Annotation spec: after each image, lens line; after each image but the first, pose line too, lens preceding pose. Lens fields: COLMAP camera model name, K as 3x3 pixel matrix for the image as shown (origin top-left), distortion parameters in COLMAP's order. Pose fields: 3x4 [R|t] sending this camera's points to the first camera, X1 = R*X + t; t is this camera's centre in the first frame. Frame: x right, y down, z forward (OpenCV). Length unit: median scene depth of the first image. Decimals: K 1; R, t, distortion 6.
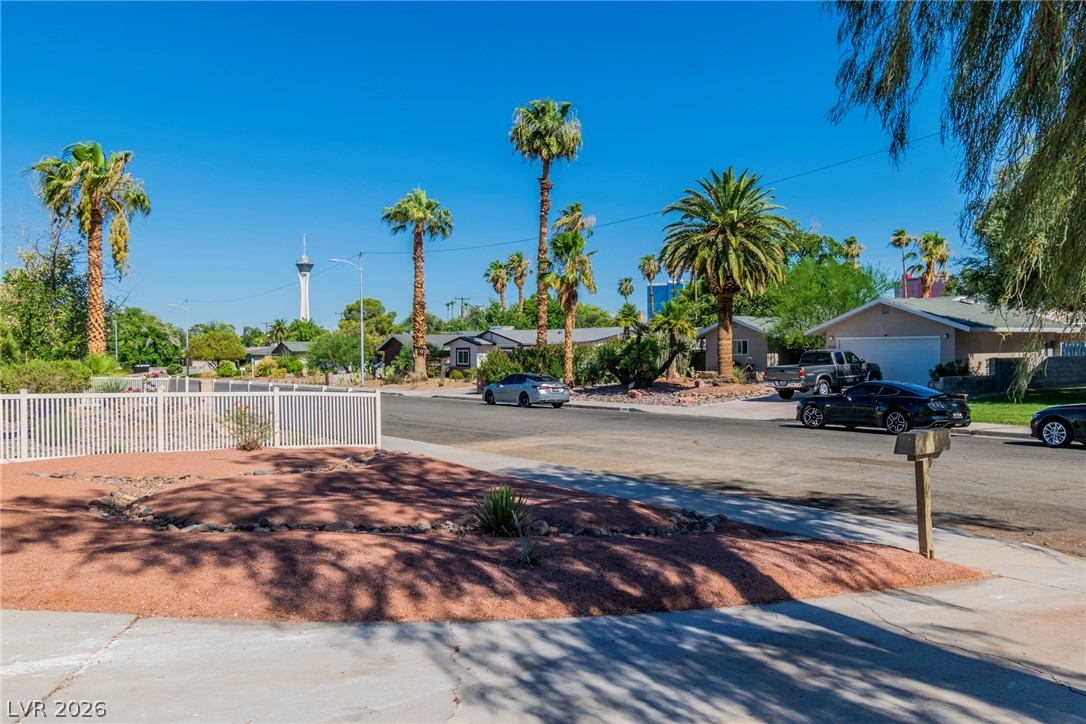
lens RADIAL K [[918.6, 0, 543.0], [0, 918.6, 362.0], [0, 0, 1]] dist [-0.001256, -0.001131]
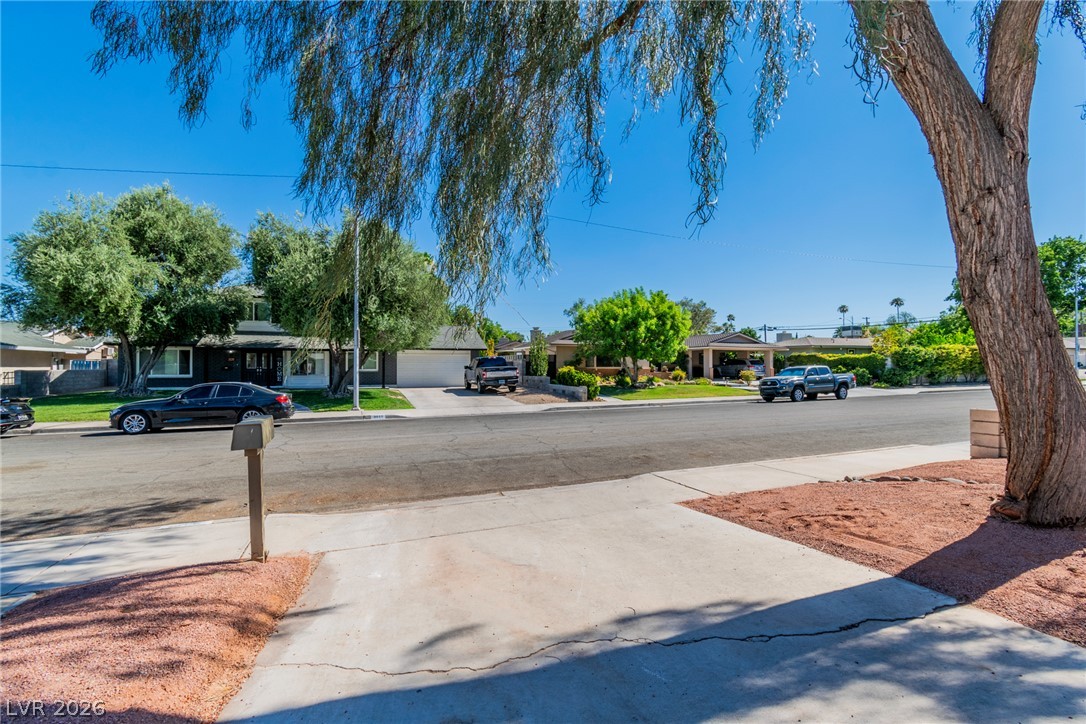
lens RADIAL K [[480.2, 0, 543.0], [0, 480.2, 362.0], [0, 0, 1]] dist [0.002950, 0.000687]
pose [[0.200424, 0.023174, 0.979435, 0.004994], [0.012902, 0.999571, -0.026291, 0.014501], [-0.979624, 0.017906, 0.200039, 0.264331]]
